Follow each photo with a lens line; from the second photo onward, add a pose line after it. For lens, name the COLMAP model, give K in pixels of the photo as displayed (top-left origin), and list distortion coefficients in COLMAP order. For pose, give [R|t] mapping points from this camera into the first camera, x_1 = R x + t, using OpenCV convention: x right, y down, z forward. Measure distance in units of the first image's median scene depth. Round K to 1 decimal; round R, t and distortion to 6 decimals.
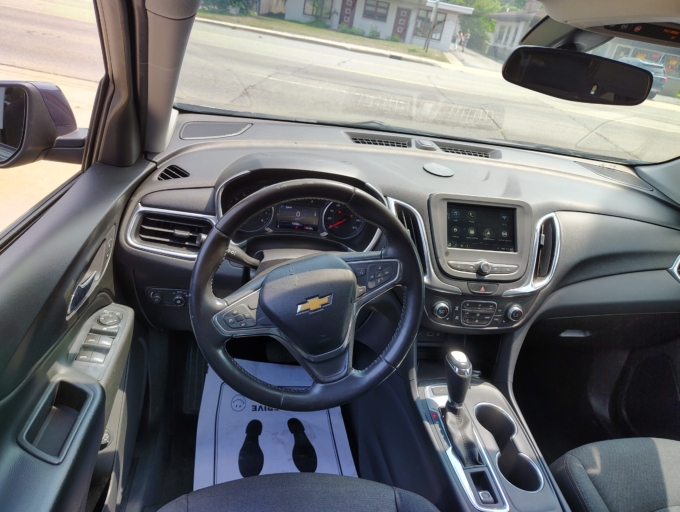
lens RADIAL K [[457.5, 0, 340.0], [0, 457.5, 256.0], [0, 0, 1]] dist [0.076969, -0.099453]
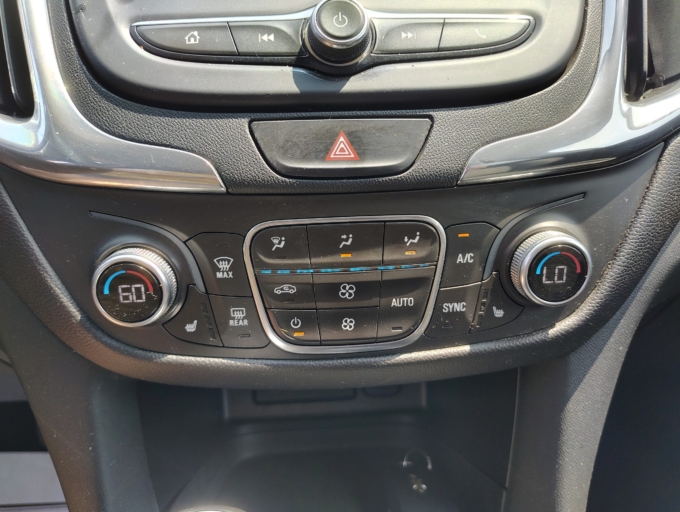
lens RADIAL K [[464.1, 0, 342.3], [0, 464.1, 267.6], [0, 0, 1]] dist [-0.008696, -0.003524]
pose [[0.982896, -0.112155, -0.146071, 0.327269], [0.110413, 0.993684, -0.020005, 0.121362], [0.147392, 0.003534, 0.989072, 0.808760]]
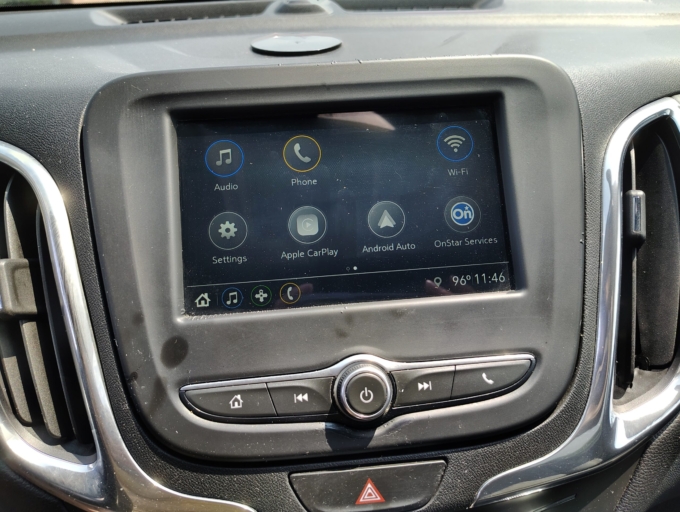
lens RADIAL K [[457.5, 0, 340.0], [0, 457.5, 256.0], [0, 0, 1]] dist [0.076969, -0.099453]
pose [[0.982060, -0.128615, -0.137898, 0.335448], [0.135380, 0.989953, 0.040819, -0.045791], [0.131263, -0.058755, 0.989605, 0.785009]]
